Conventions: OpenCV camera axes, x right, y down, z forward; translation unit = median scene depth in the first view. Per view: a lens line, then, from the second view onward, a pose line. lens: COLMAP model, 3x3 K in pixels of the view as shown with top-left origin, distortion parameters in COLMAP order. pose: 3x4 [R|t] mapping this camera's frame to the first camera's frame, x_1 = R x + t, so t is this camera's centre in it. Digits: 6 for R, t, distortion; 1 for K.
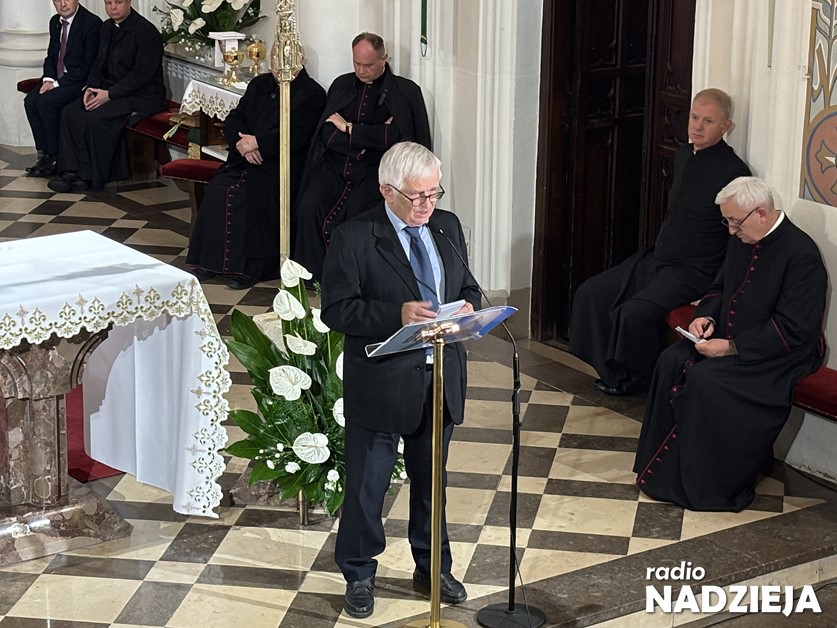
lens RADIAL K [[2268.4, 0, 419.0], [0, 2268.4, 314.4], [0, 0, 1]] dist [0.153423, 0.869997]
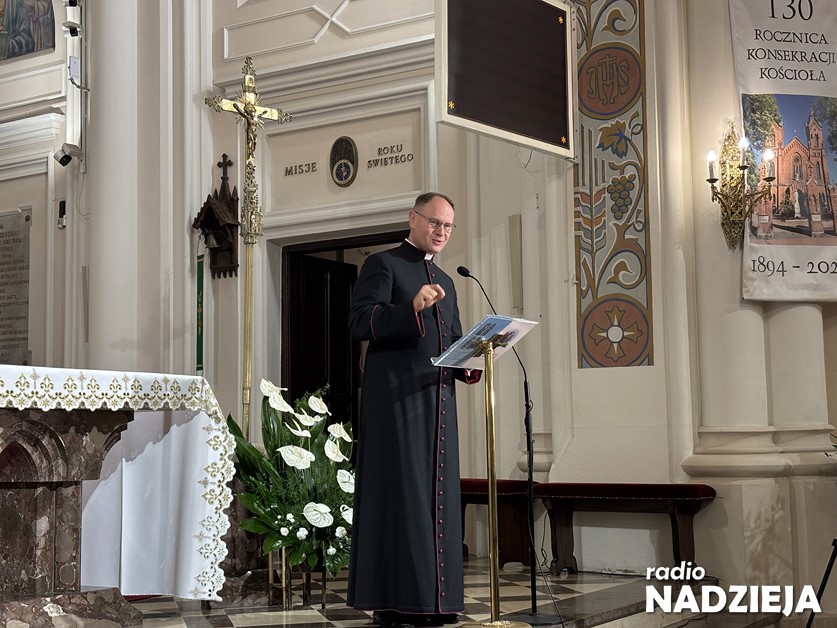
lens RADIAL K [[1252.8, 0, 412.5], [0, 1252.8, 317.1], [0, 0, 1]] dist [0.230506, -0.880875]
pose [[0.919605, 0.018380, 0.392414, -0.250946], [0.132277, 0.926088, -0.353360, 0.194469], [-0.369905, 0.376859, 0.849204, 0.394250]]
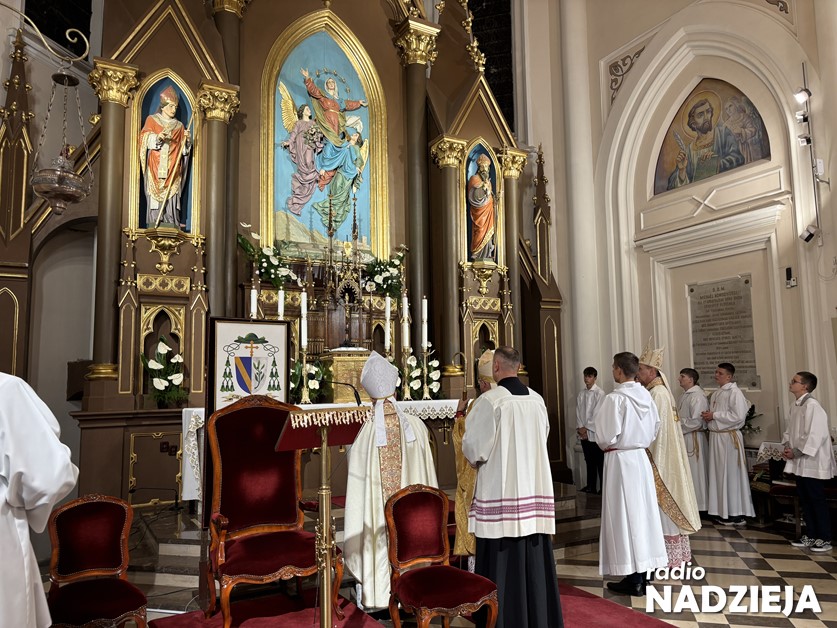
lens RADIAL K [[629.9, 0, 432.7], [0, 629.9, 322.4], [0, 0, 1]] dist [0.056831, -0.047150]
pose [[0.995648, -0.033123, -0.087103, -0.478064], [-0.002108, 0.926453, -0.376405, -0.000838], [0.093165, 0.374950, 0.922352, 0.721516]]
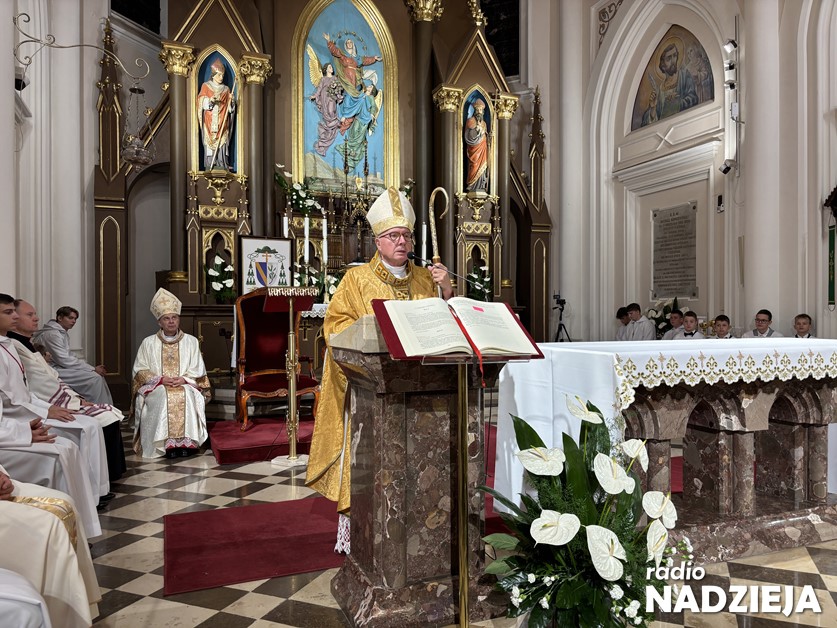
lens RADIAL K [[632.7, 0, 425.2], [0, 632.7, 314.6], [0, 0, 1]] dist [0.045949, -0.006350]
pose [[0.976377, -0.009895, -0.215849, -0.319385], [-0.051704, 0.959231, -0.277853, 0.094975], [0.209799, 0.282449, 0.936059, 0.534226]]
